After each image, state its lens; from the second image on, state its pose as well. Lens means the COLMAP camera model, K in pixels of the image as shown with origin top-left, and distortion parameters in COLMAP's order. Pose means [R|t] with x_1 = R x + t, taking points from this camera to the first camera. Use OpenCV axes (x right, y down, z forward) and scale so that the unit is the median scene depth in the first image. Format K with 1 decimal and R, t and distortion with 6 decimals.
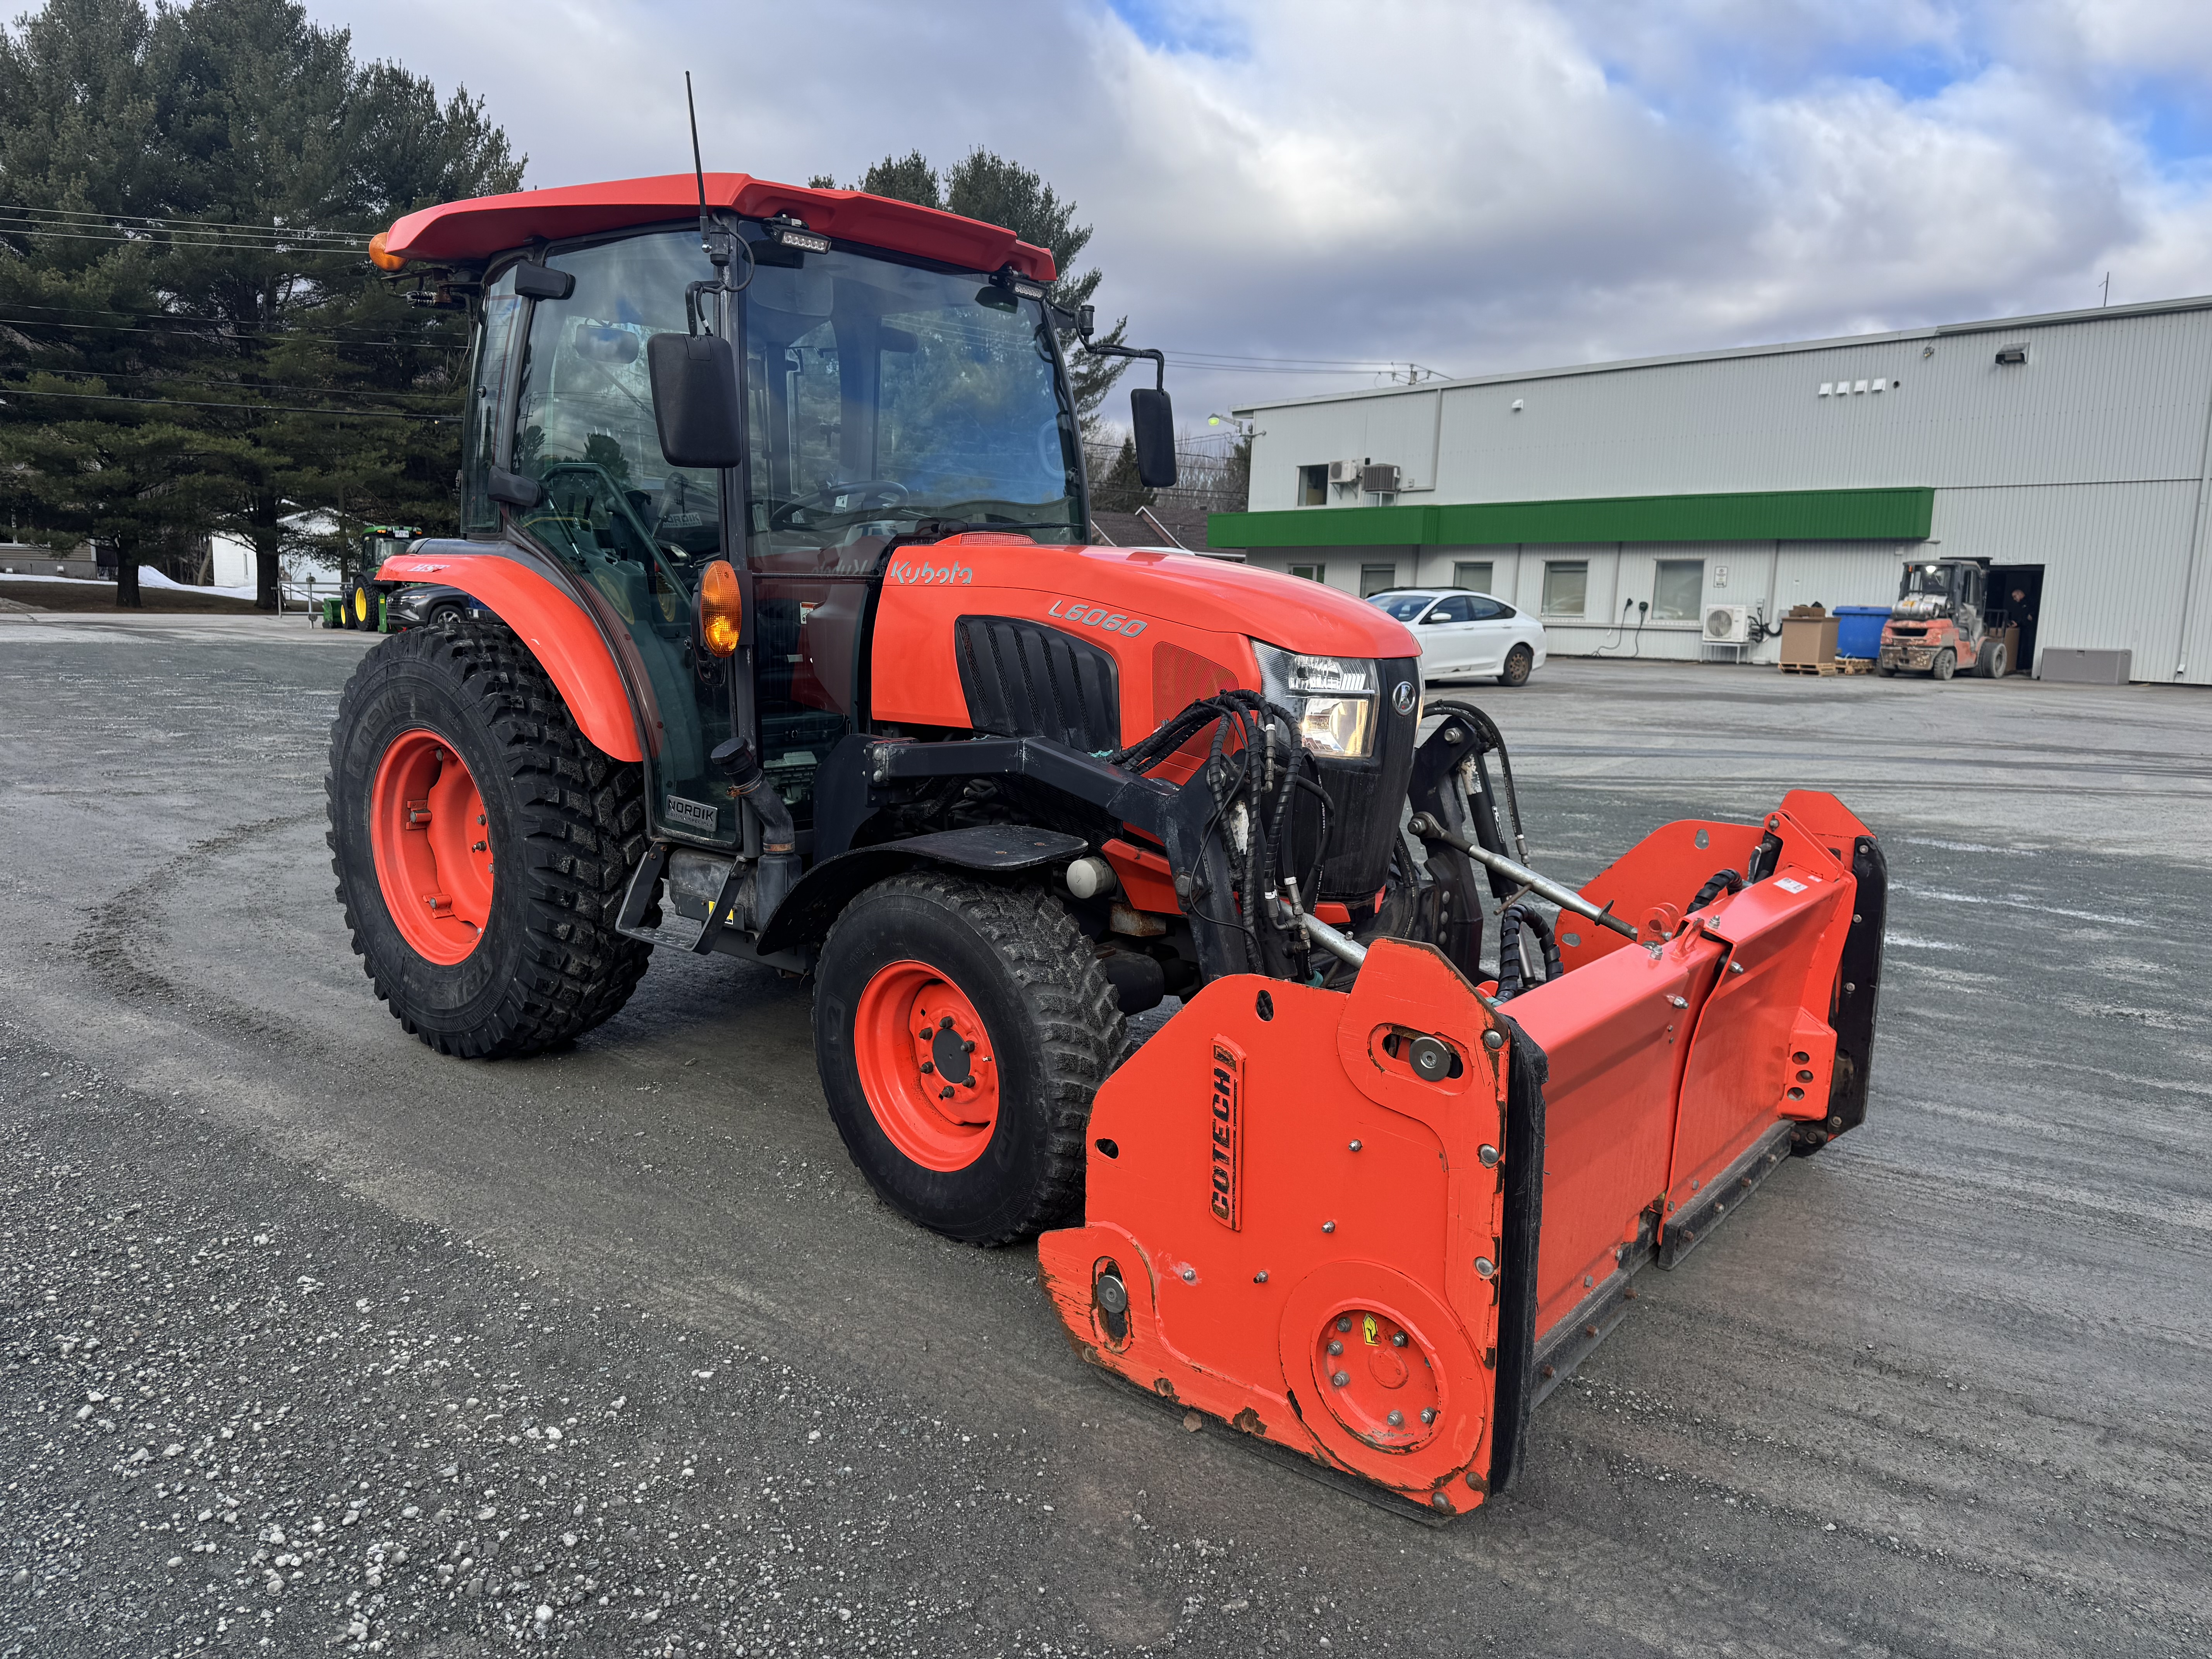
lens RADIAL K [[1564.3, 0, 1106.0], [0, 1564.3, 829.5], [0, 0, 1]] dist [-0.005419, -0.007062]
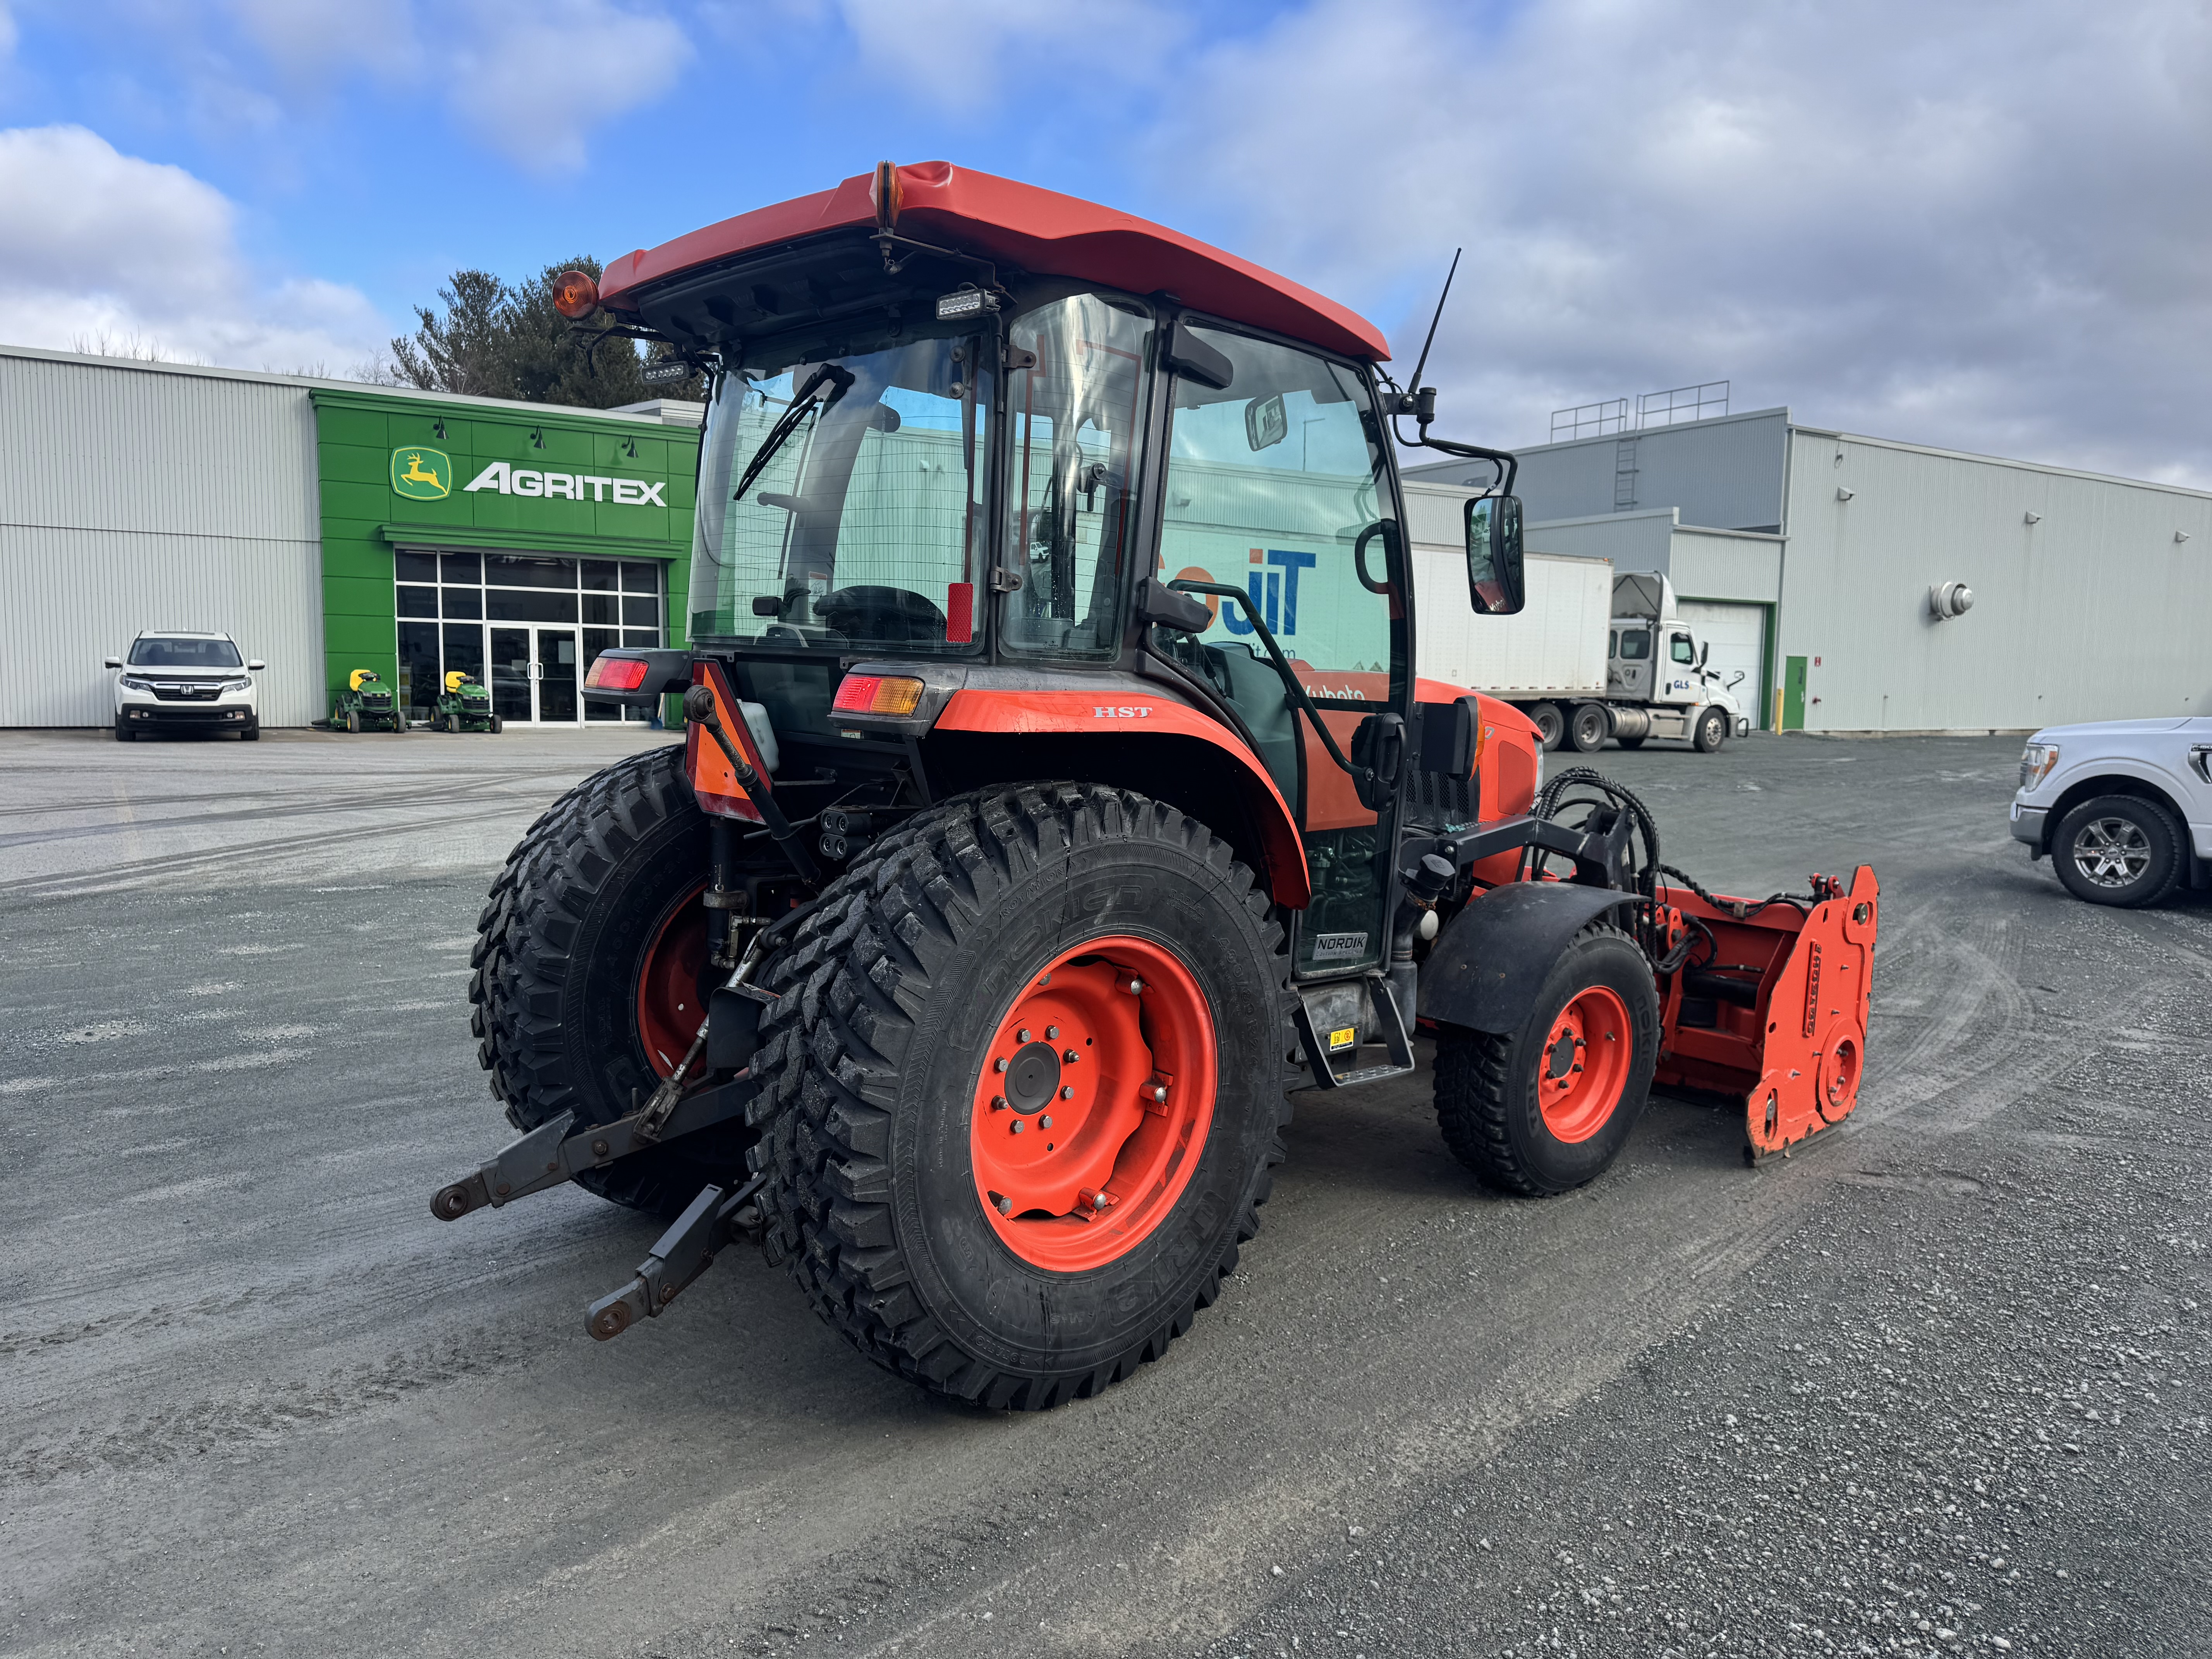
lens RADIAL K [[1564.3, 0, 1106.0], [0, 1564.3, 829.5], [0, 0, 1]] dist [-0.005419, -0.007062]
pose [[0.132953, -0.114090, 0.984534, -1.348213], [0.130693, 0.986697, 0.096691, -0.214878], [-0.982468, 0.115817, 0.146095, 1.076174]]
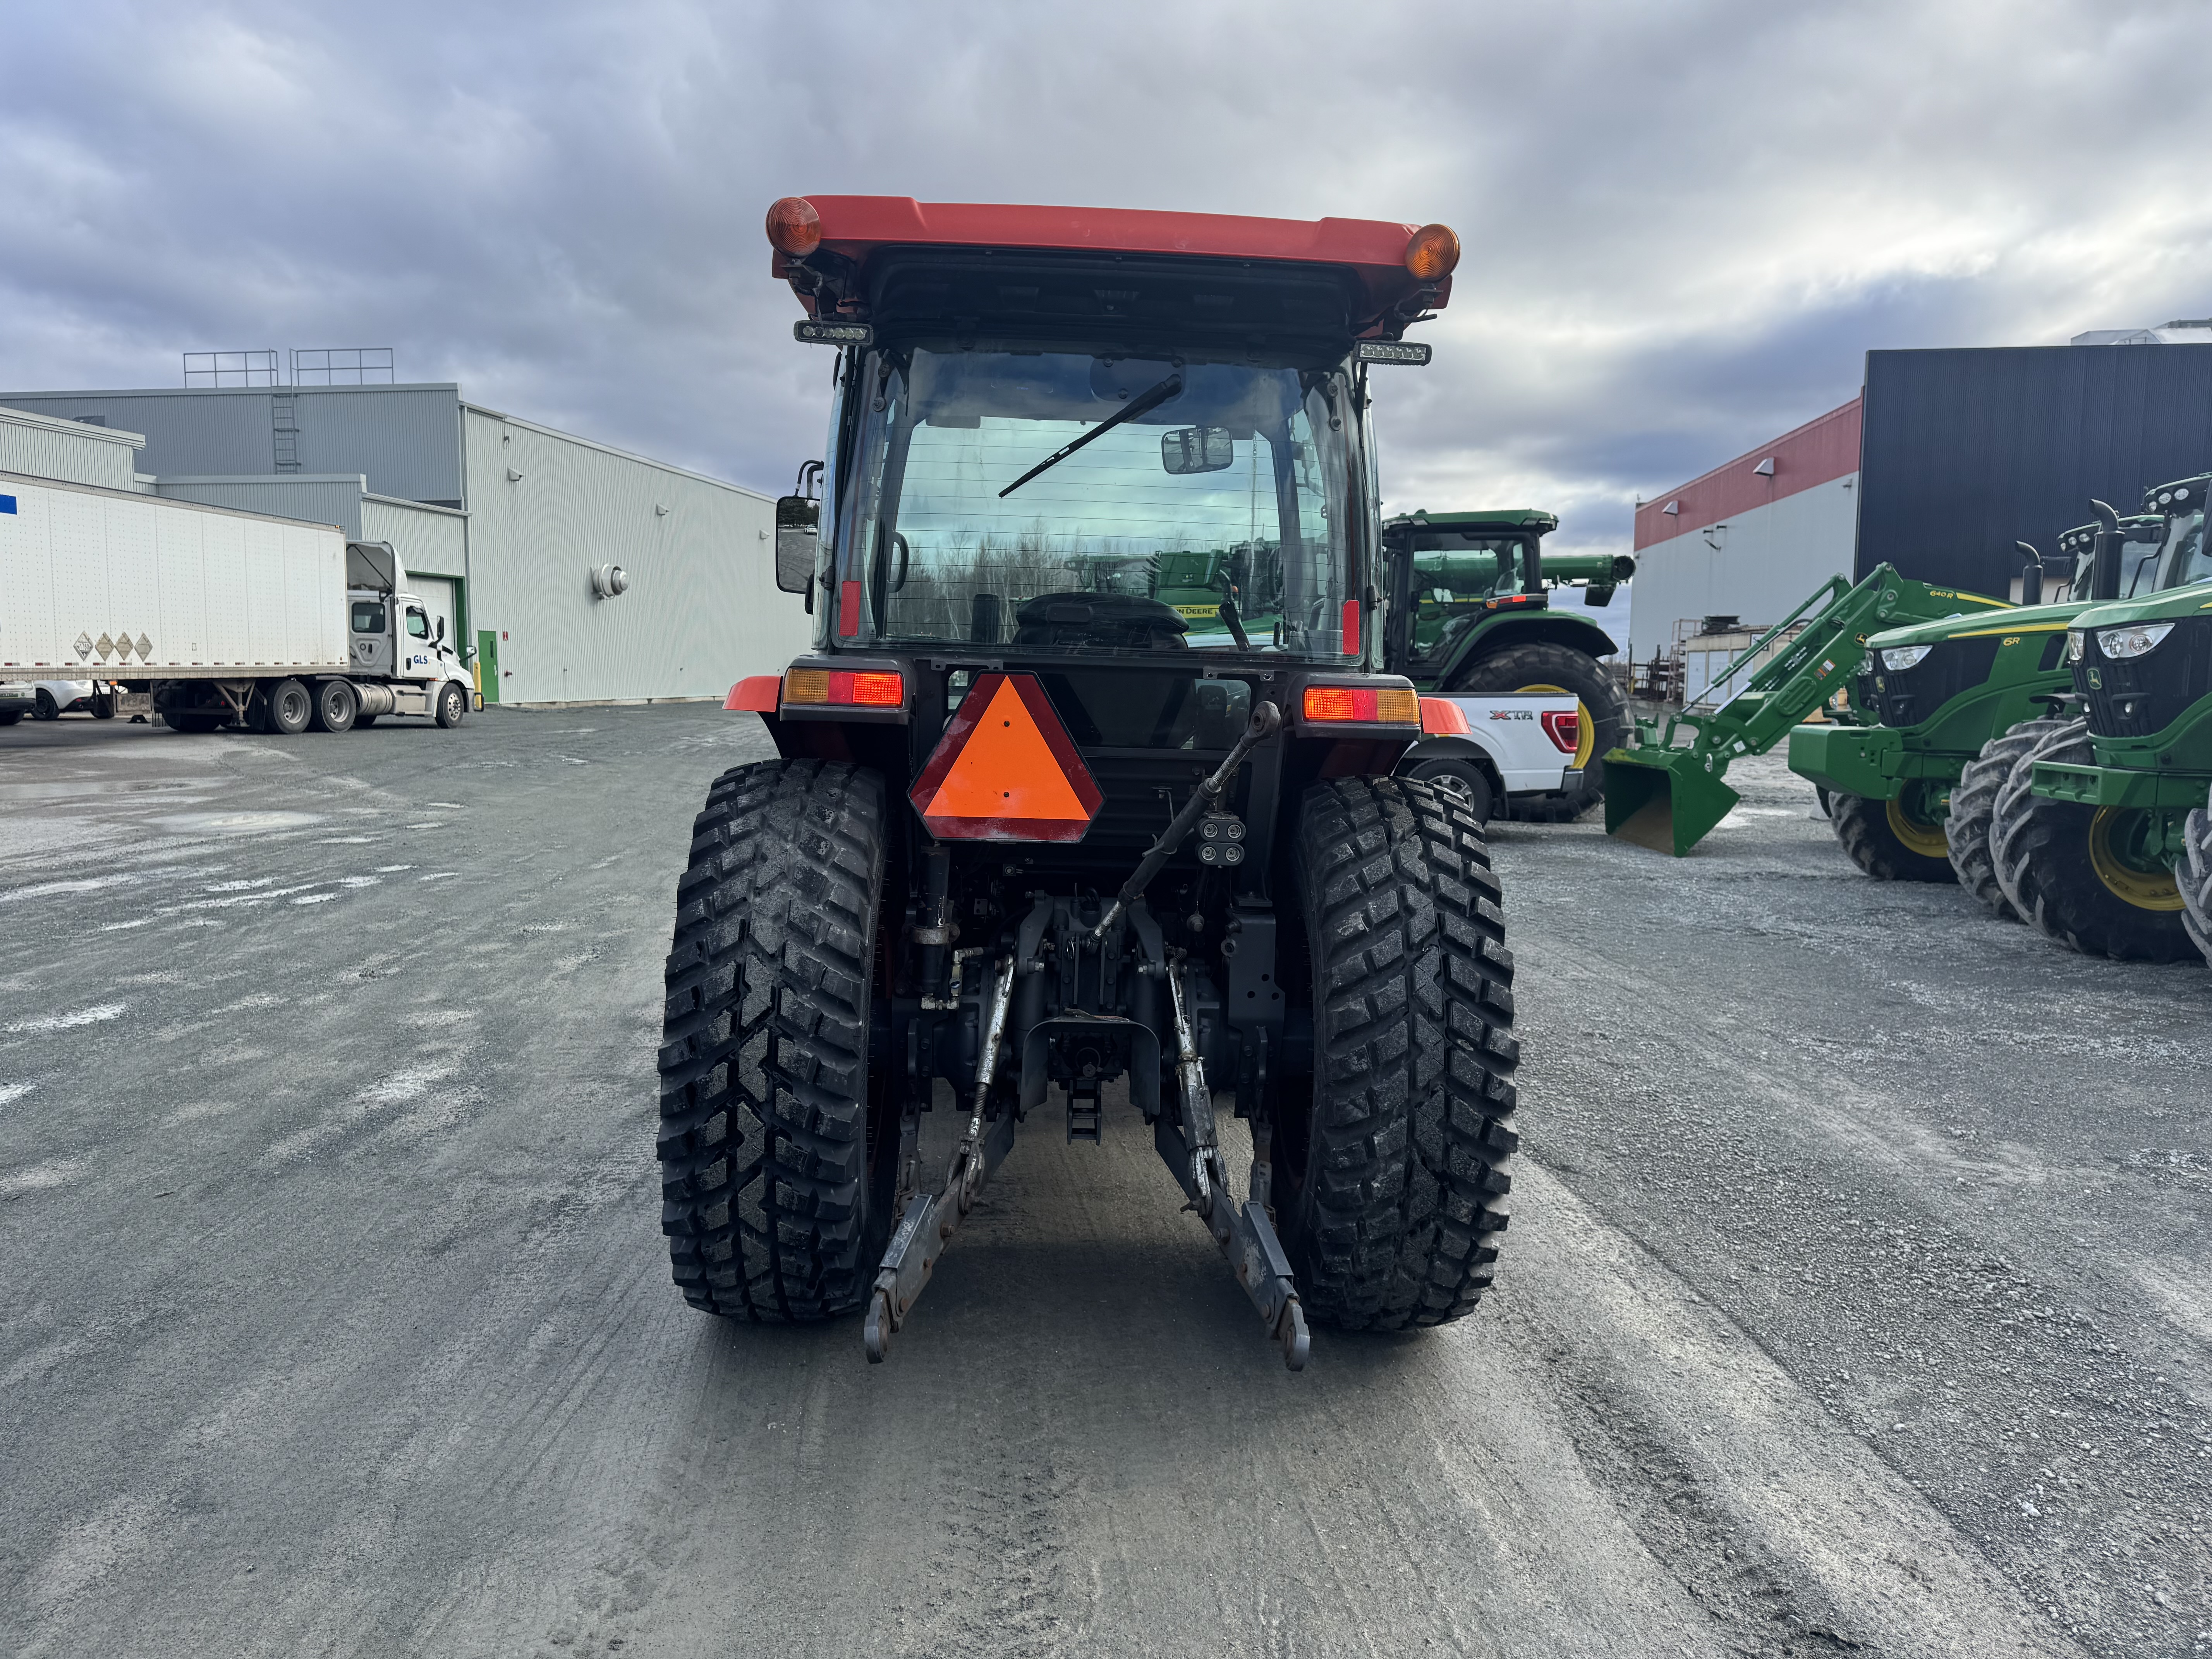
lens RADIAL K [[1541.5, 0, 1106.0], [0, 1541.5, 829.5], [0, 0, 1]] dist [0.027478, -0.020242]
pose [[-0.661239, -0.105588, 0.742707, -1.317091], [0.083763, 0.973462, 0.212969, -0.233155], [-0.745484, 0.203035, -0.634847, 1.196637]]
